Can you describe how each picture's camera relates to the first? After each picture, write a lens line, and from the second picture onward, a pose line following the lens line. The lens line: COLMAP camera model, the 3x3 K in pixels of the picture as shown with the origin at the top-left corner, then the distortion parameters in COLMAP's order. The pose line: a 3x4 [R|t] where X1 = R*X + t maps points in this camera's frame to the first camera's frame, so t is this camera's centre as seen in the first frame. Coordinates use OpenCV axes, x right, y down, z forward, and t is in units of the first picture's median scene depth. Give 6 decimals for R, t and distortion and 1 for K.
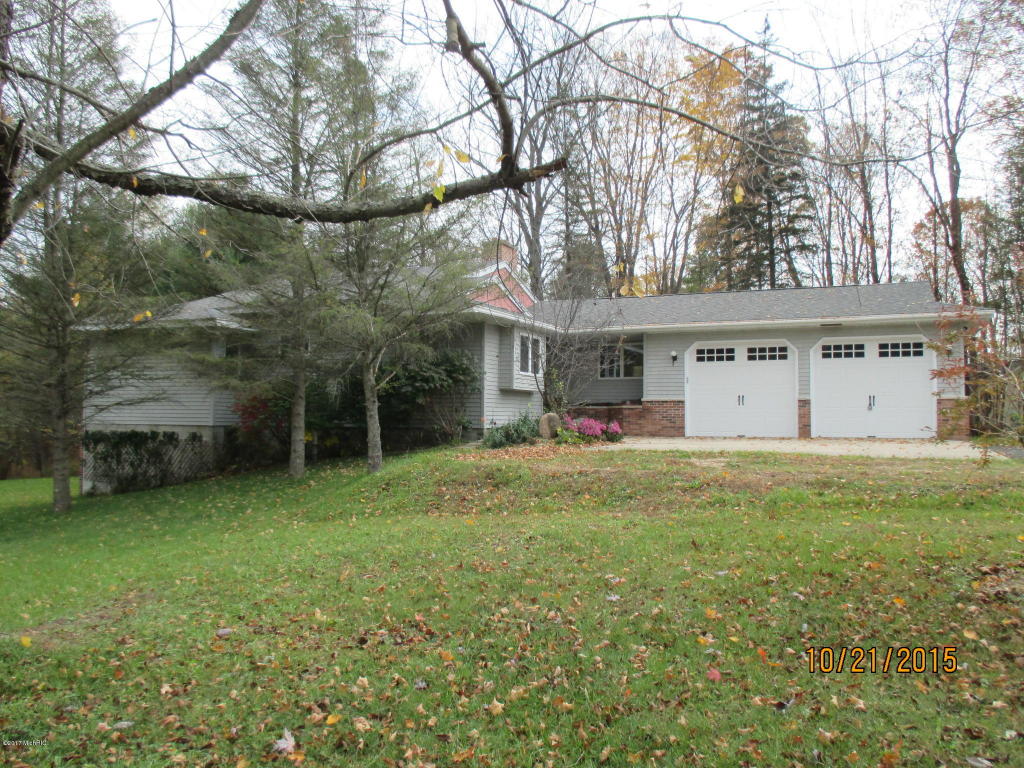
lens RADIAL K [[858.6, 0, 529.8], [0, 858.6, 382.7], [0, 0, 1]] dist [-0.025067, 0.005607]
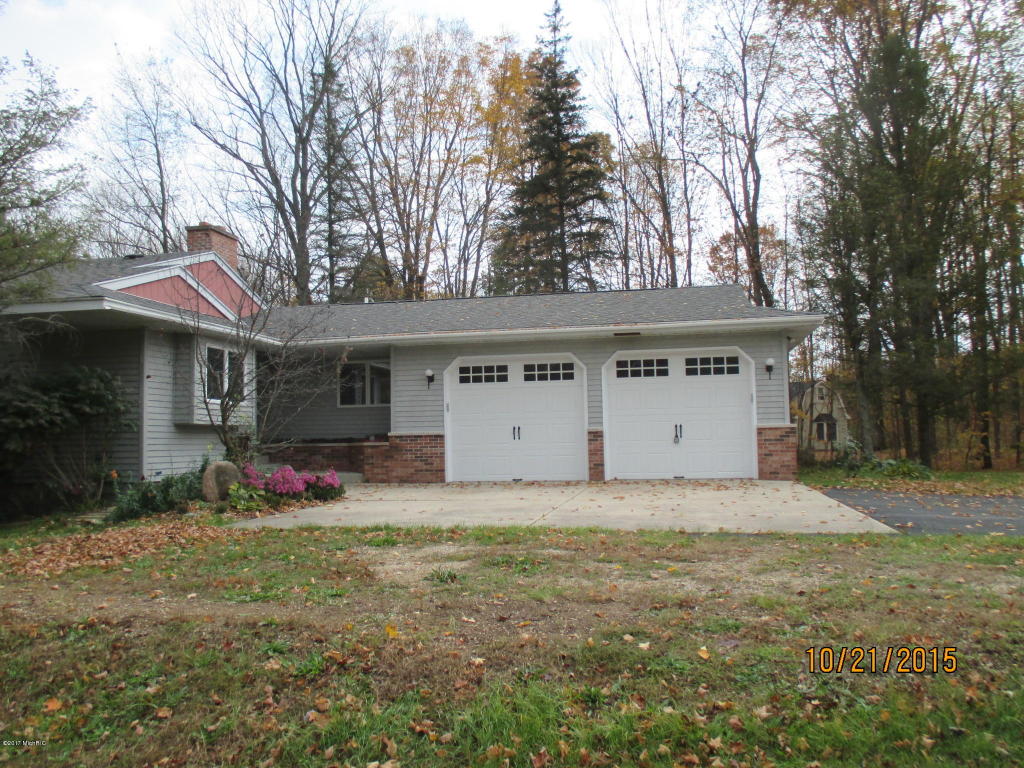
lens RADIAL K [[858.6, 0, 529.8], [0, 858.6, 382.7], [0, 0, 1]] dist [-0.025067, 0.005607]
pose [[0.976036, -0.006265, 0.217517, 0.089788], [0.012231, 0.999585, -0.026091, -0.004238], [-0.217263, 0.028126, 0.975708, 0.243191]]
